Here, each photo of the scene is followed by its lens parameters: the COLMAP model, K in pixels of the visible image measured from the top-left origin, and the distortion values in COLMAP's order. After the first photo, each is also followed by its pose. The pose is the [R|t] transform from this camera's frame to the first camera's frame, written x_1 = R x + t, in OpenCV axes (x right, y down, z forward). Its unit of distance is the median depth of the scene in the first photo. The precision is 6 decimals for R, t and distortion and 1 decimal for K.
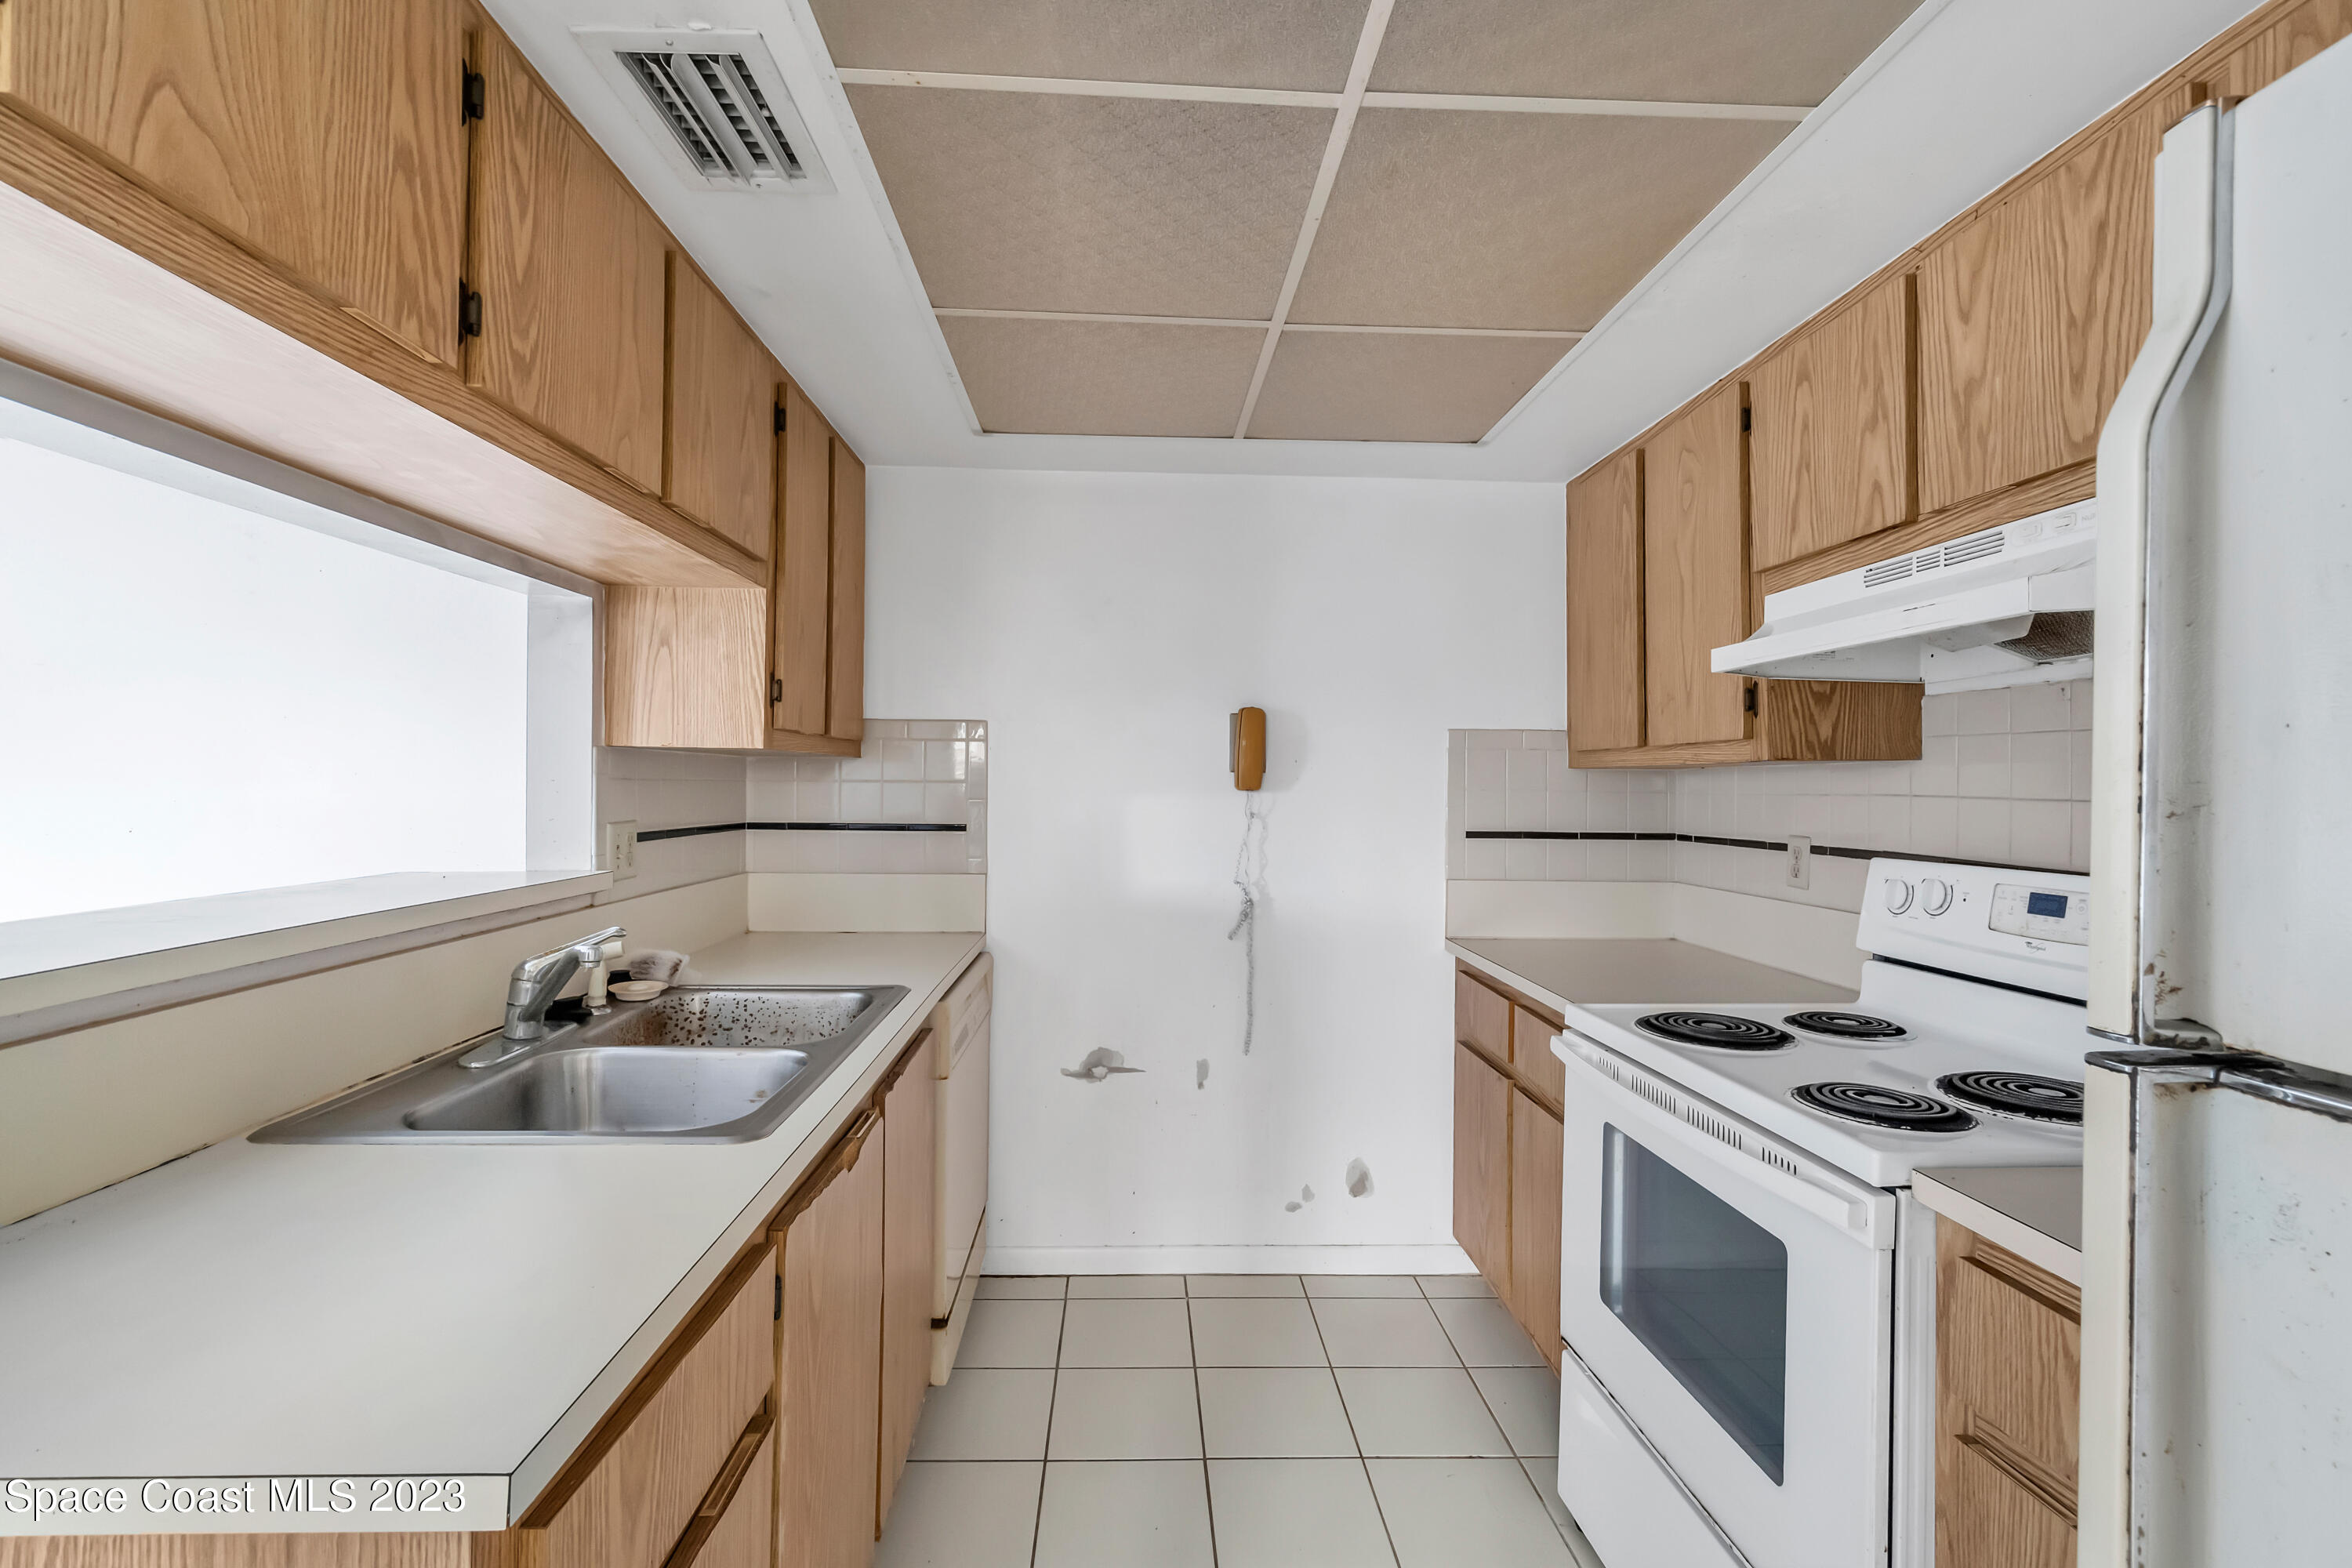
lens RADIAL K [[1024.7, 0, 1167.3], [0, 1024.7, 780.2], [0, 0, 1]] dist [-0.005550, 0.002044]
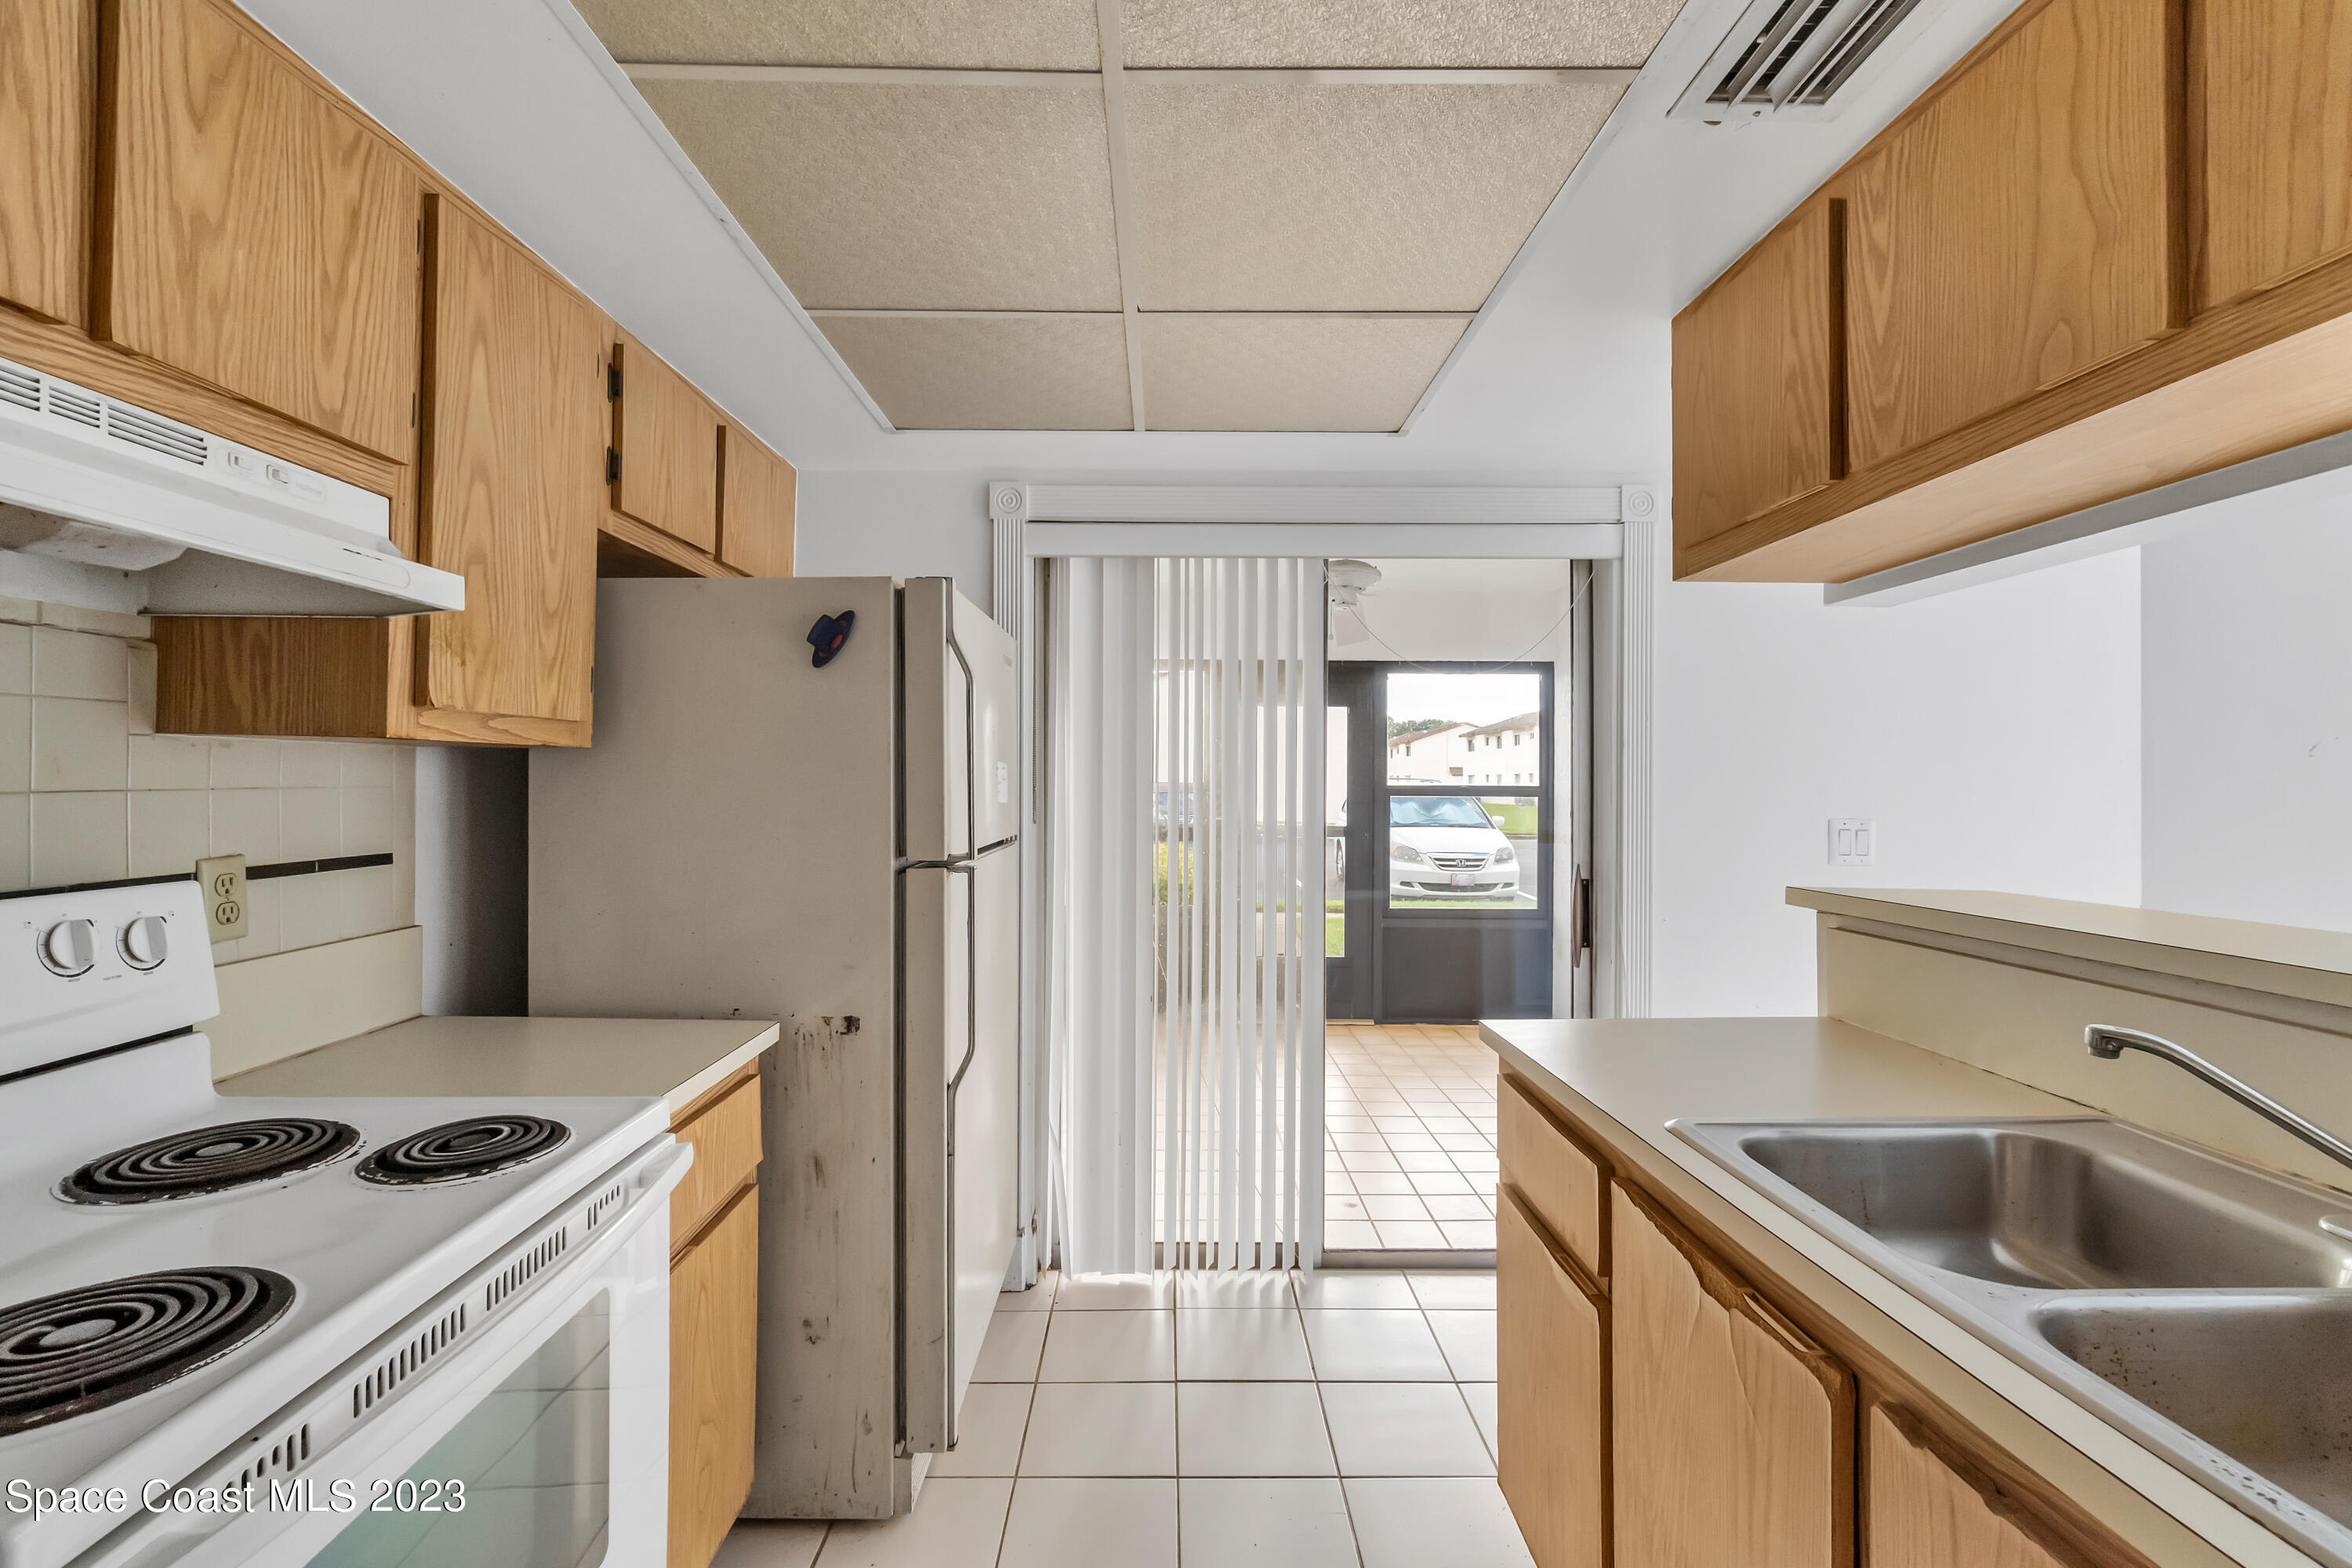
lens RADIAL K [[1024.7, 0, 1157.0], [0, 1024.7, 769.1], [0, 0, 1]] dist [-0.005550, 0.002044]
pose [[-0.998953, -0.014726, 0.043318, 0.061901], [-0.015457, 0.999743, -0.016592, 0.001674], [-0.043062, -0.017244, -0.998924, 1.412296]]
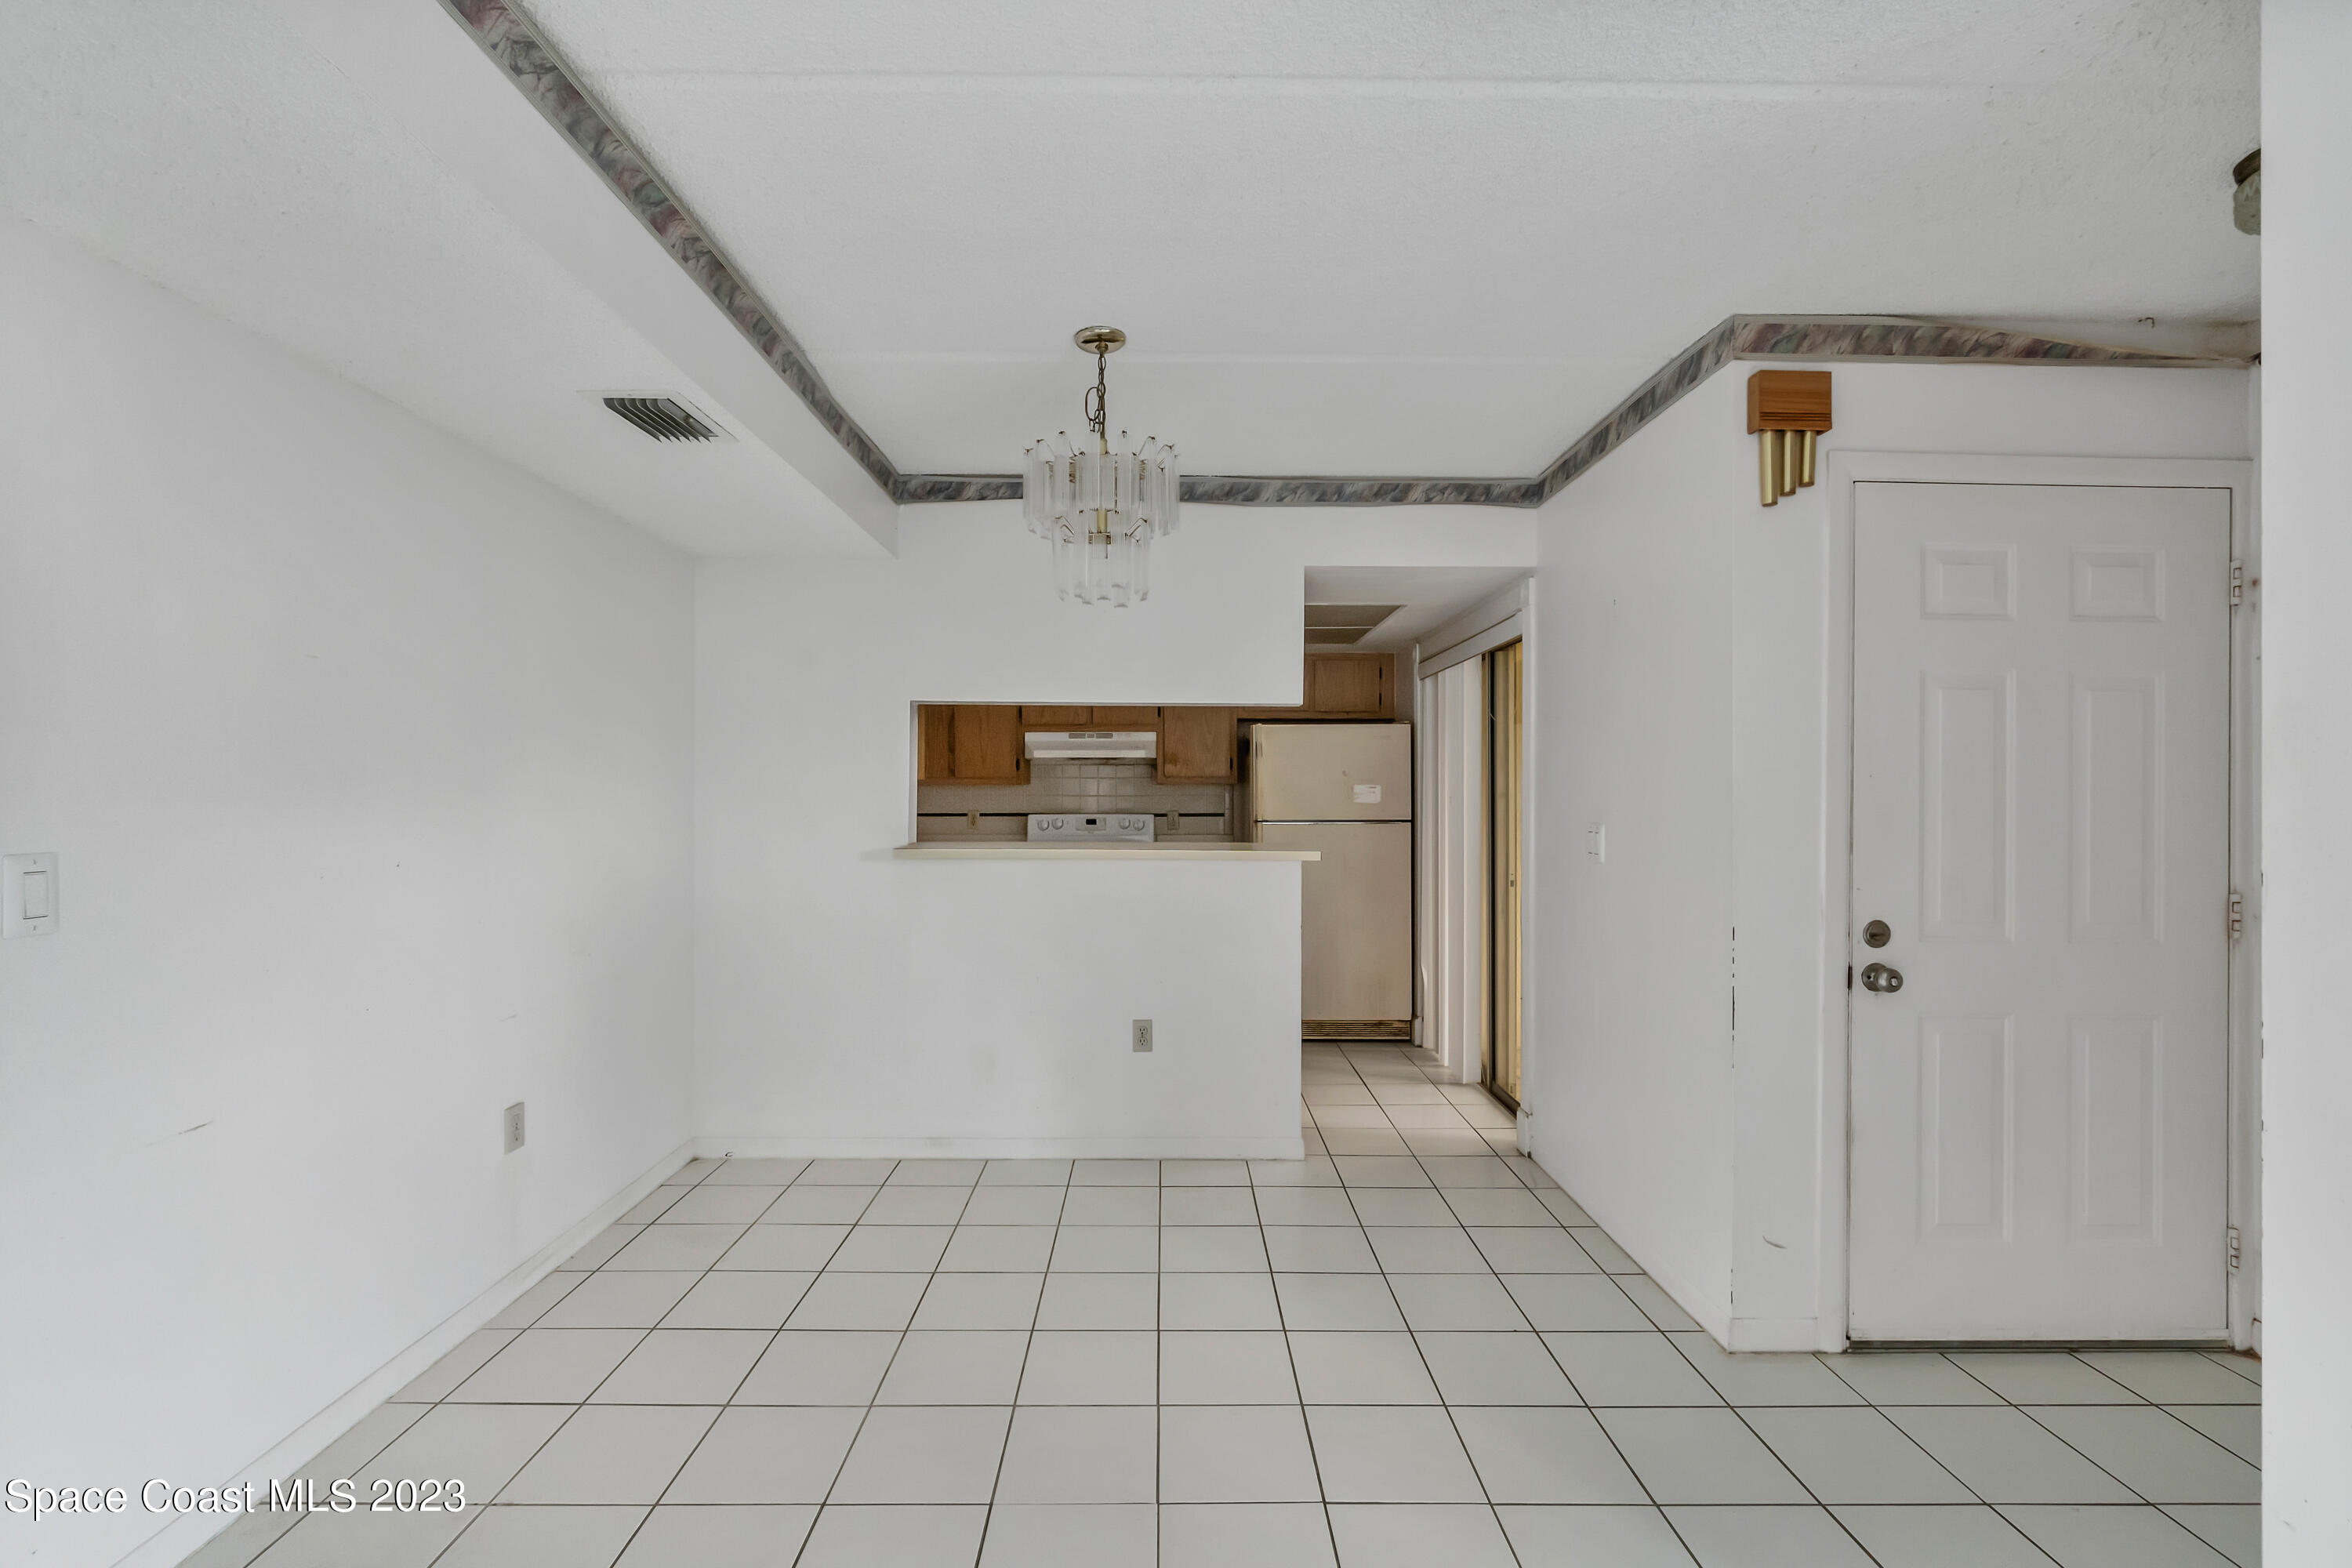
lens RADIAL K [[1024.7, 0, 1170.7], [0, 1024.7, 782.7], [0, 0, 1]] dist [-0.005550, 0.002044]
pose [[0.029694, -0.001422, 0.999558, -2.870823], [-0.006100, 0.999980, 0.001604, -0.036917], [-0.999540, -0.006145, 0.029685, 0.512046]]
